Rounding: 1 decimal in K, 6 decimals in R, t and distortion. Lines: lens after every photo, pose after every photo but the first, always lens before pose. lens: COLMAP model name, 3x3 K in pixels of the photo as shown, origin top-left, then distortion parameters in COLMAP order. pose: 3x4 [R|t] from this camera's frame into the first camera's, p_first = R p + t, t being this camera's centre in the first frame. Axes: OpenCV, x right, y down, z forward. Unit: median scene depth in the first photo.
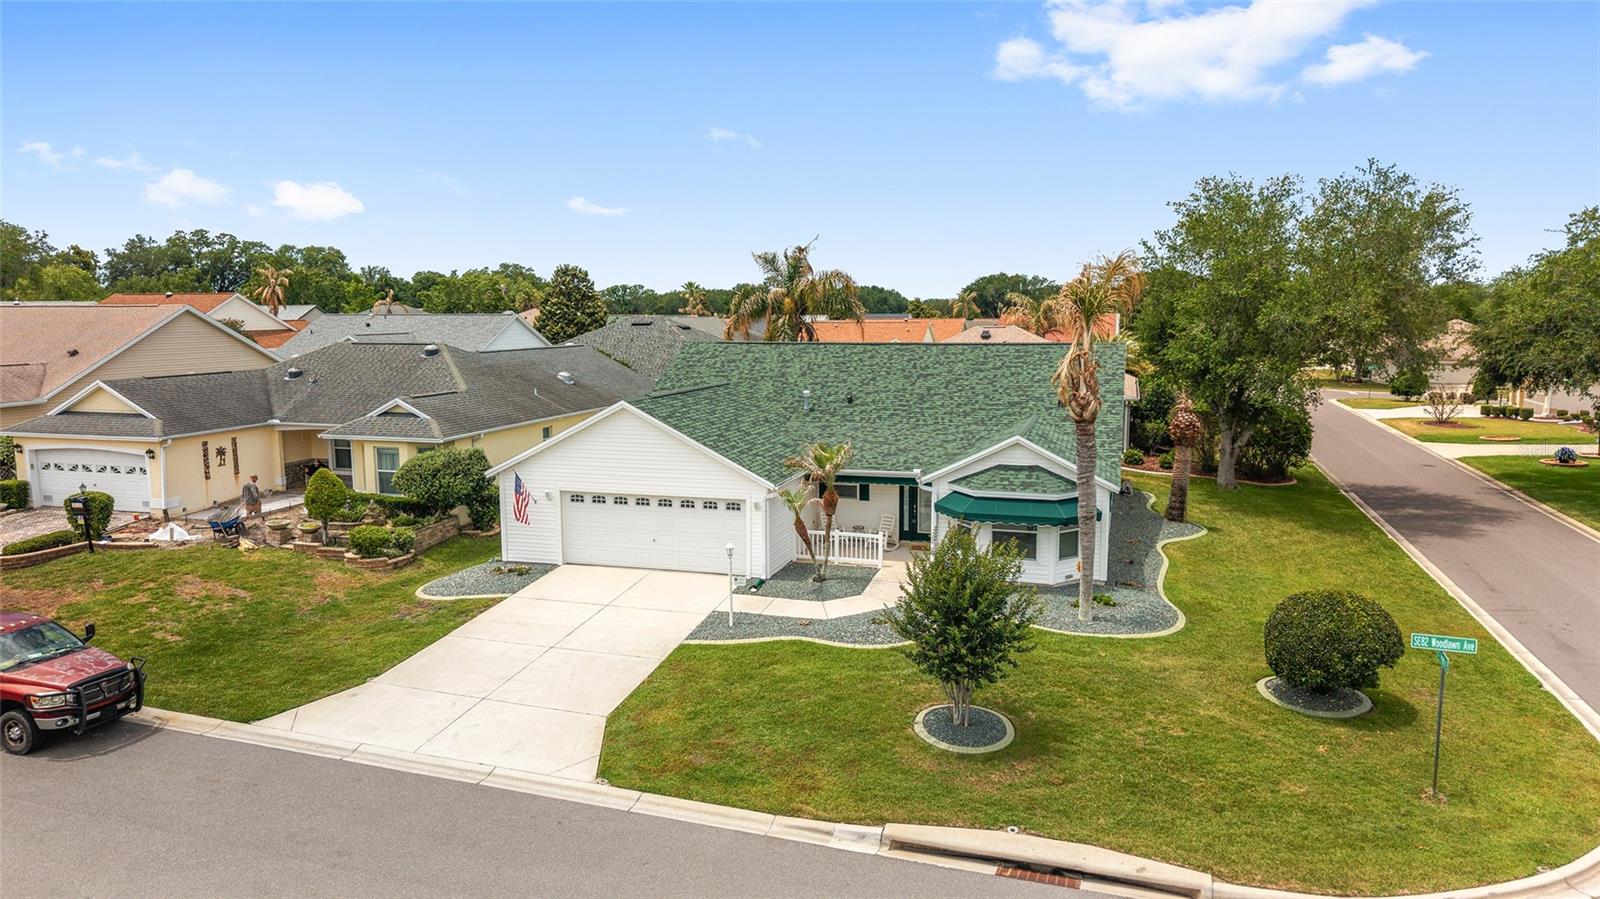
lens RADIAL K [[1071.3, 0, 803.2], [0, 1071.3, 453.7], [0, 0, 1]] dist [0.013610, -0.016296]
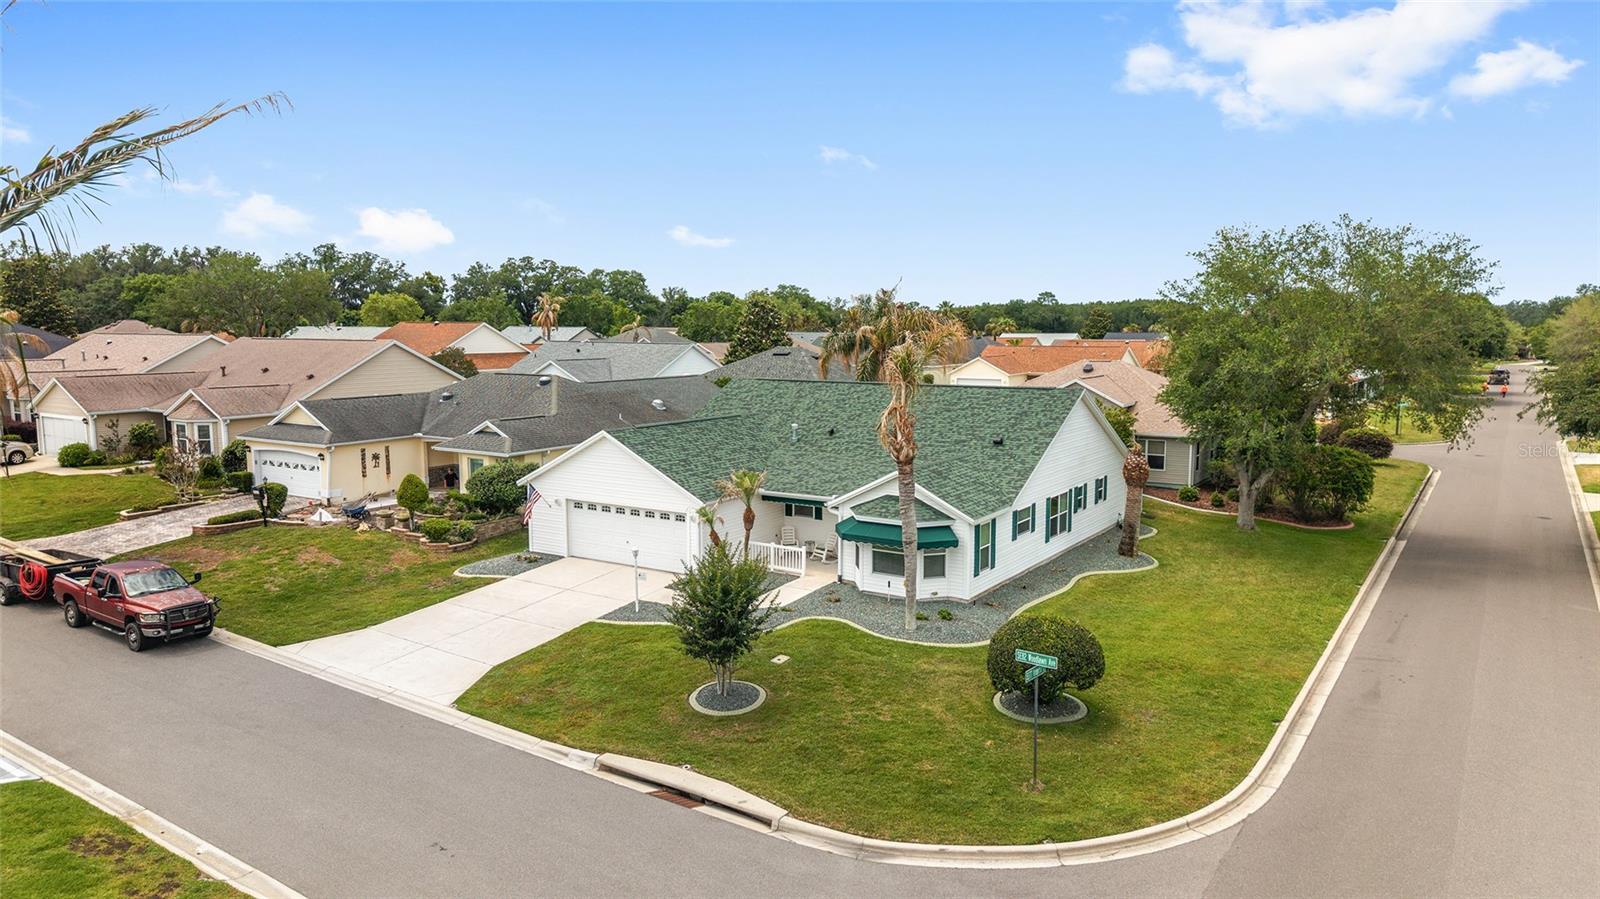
lens RADIAL K [[1071.3, 0, 806.1], [0, 1071.3, 448.7], [0, 0, 1]] dist [0.013610, -0.016296]
pose [[0.960613, 0.036608, -0.275468, 0.398879], [-0.041189, 0.999092, -0.010859, -0.023004], [0.274821, 0.021778, 0.961249, -0.149352]]
